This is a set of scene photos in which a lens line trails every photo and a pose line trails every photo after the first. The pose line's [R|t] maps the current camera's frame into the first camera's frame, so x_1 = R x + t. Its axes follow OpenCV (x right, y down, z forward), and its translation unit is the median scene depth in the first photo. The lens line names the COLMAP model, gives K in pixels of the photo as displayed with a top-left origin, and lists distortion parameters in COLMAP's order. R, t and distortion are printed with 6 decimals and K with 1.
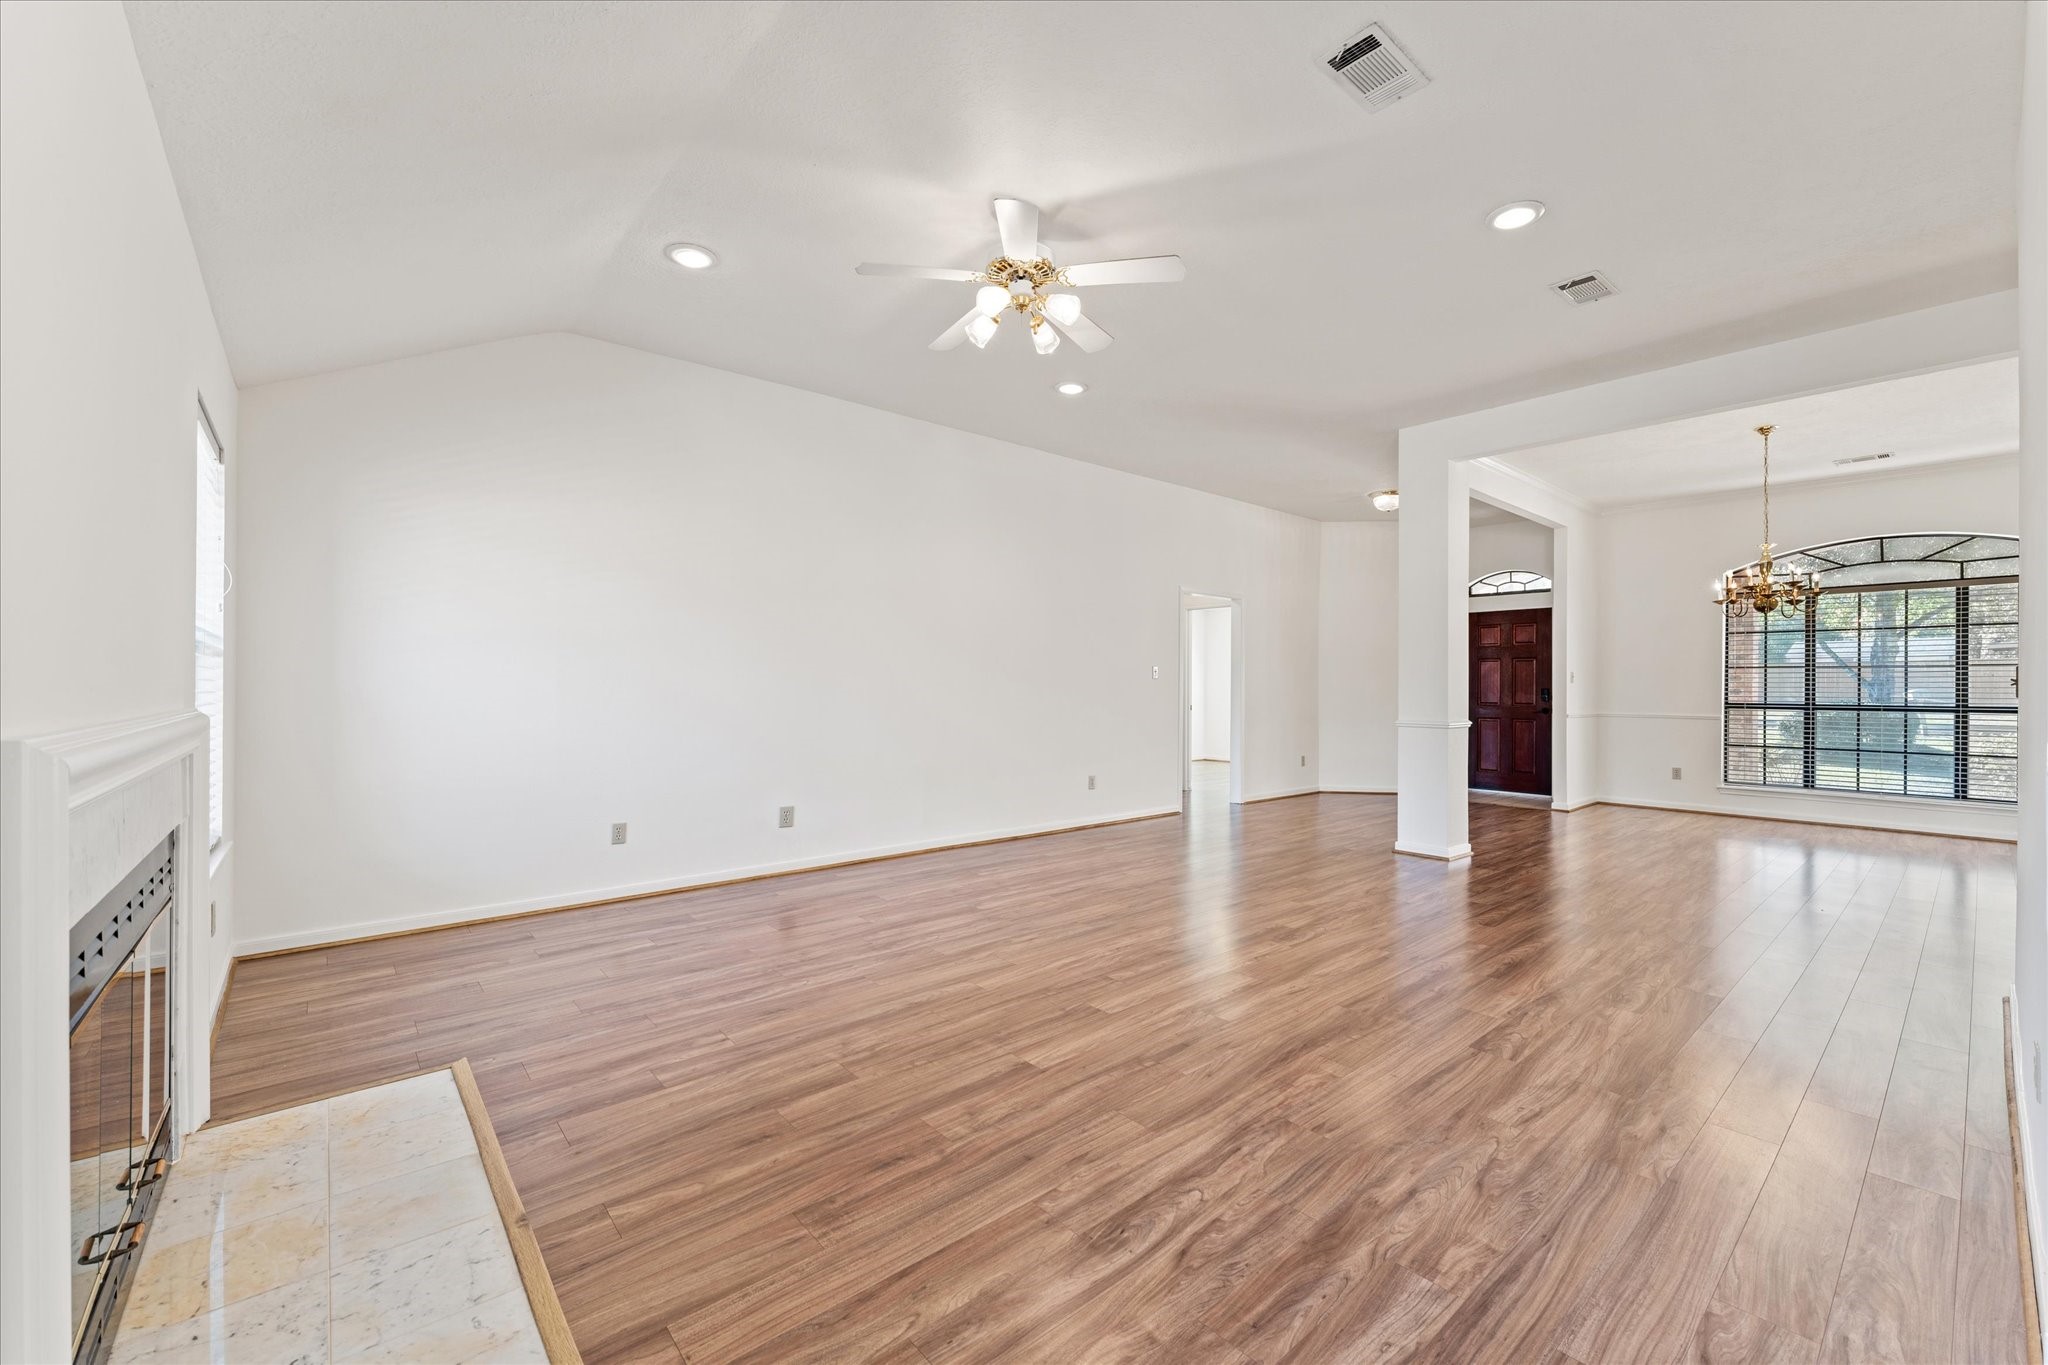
lens RADIAL K [[827.5, 0, 1034.5], [0, 827.5, 676.5], [0, 0, 1]] dist [-0.001634, -0.000283]
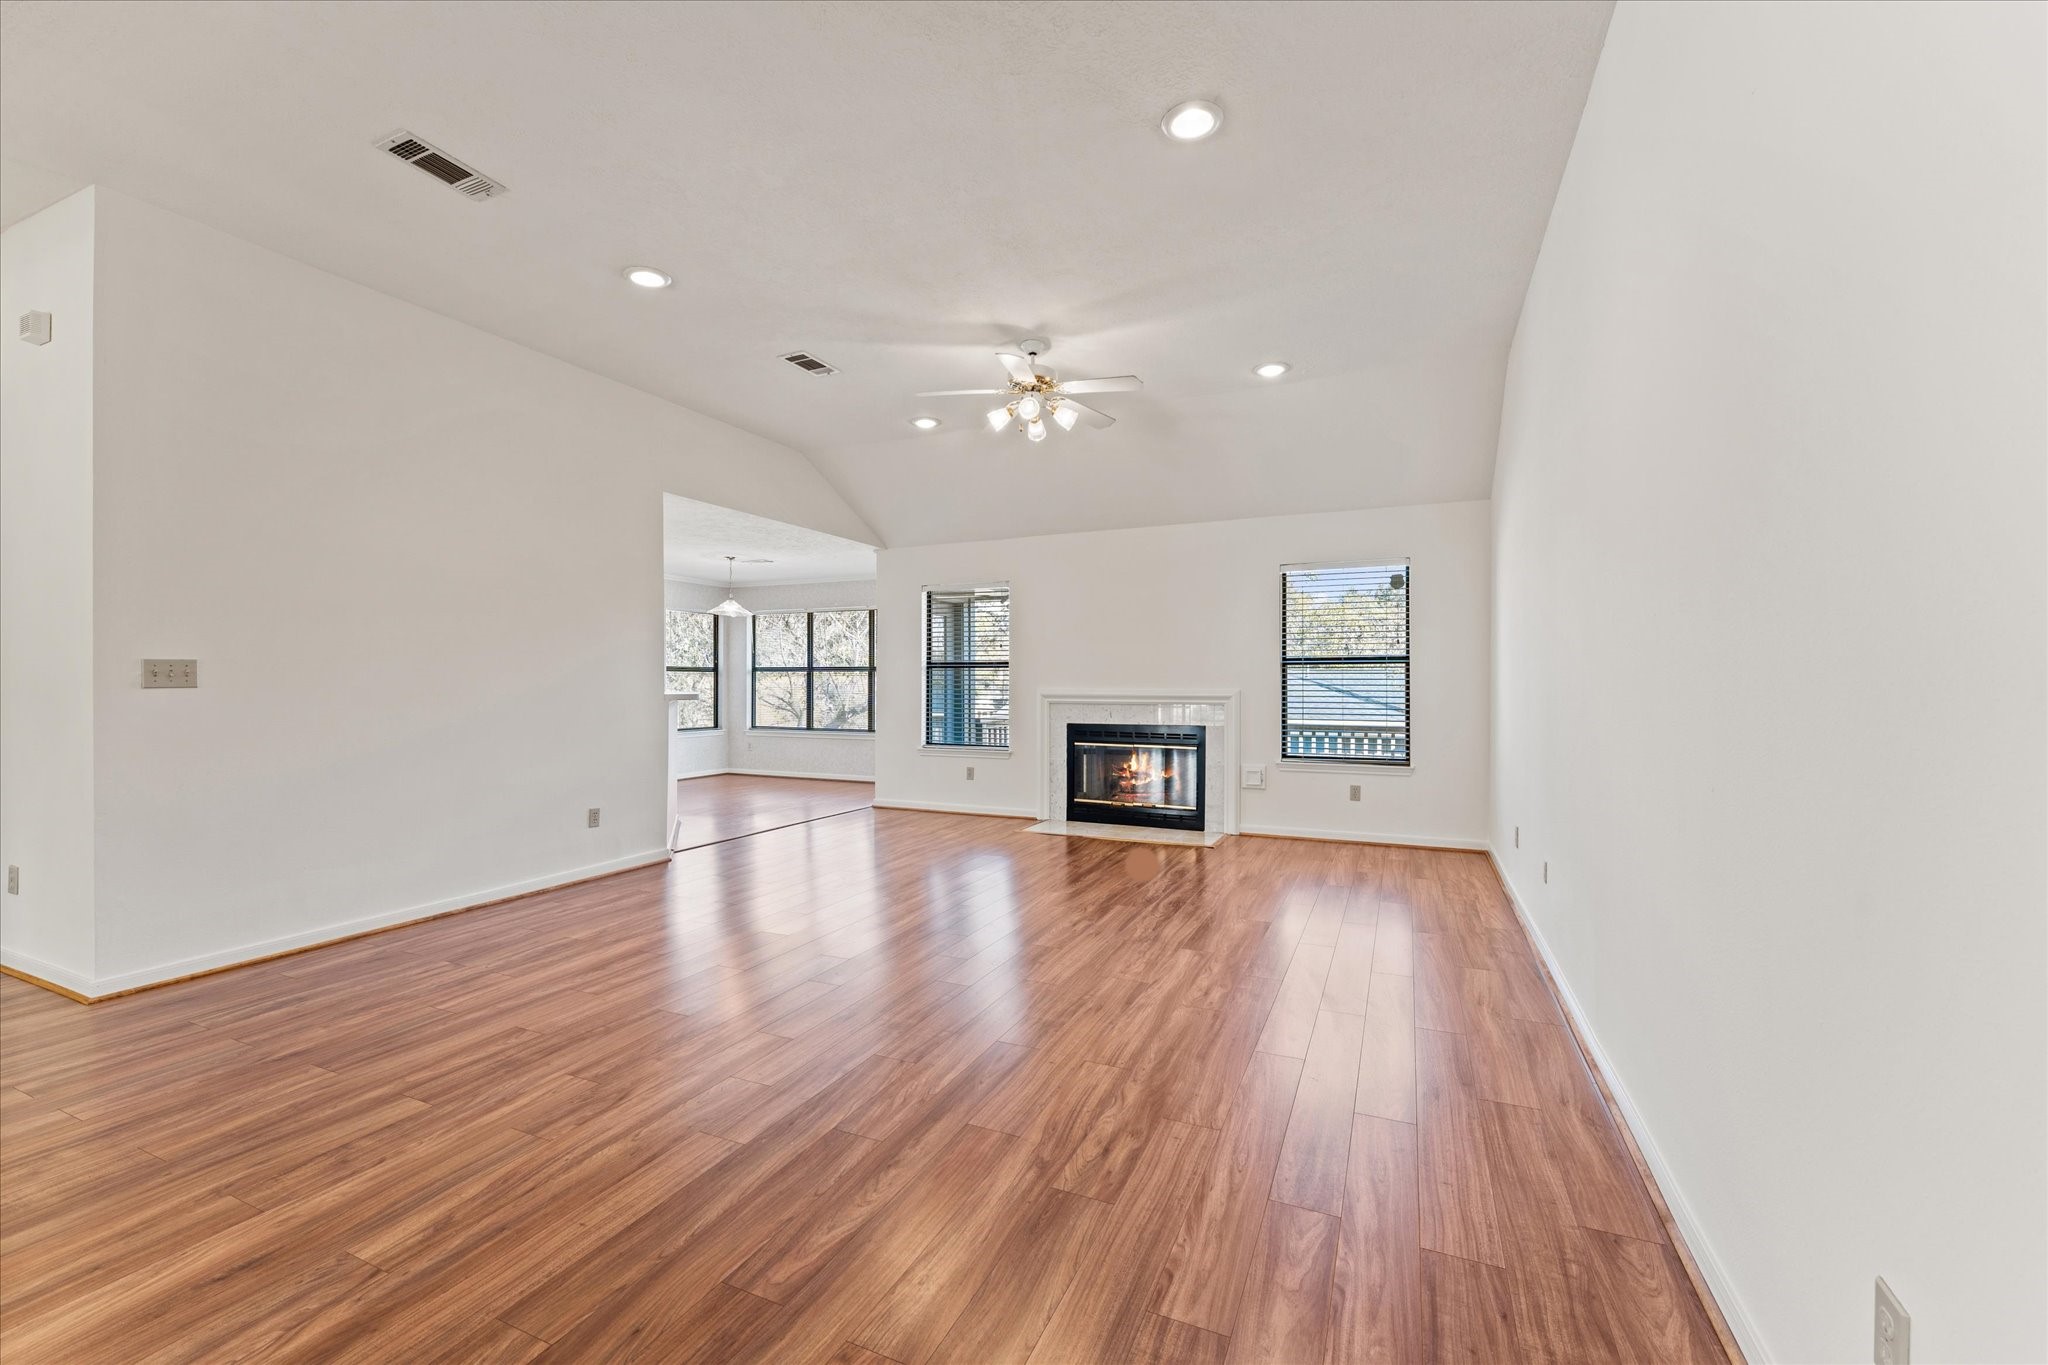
lens RADIAL K [[827.5, 0, 1018.8], [0, 827.5, 687.2], [0, 0, 1]] dist [-0.001634, -0.000283]
pose [[-0.913901, -0.000376, -0.405936, 0.472432], [0.001530, 0.999989, -0.004370, 0.023661], [0.405934, -0.004615, -0.913891, 1.887444]]
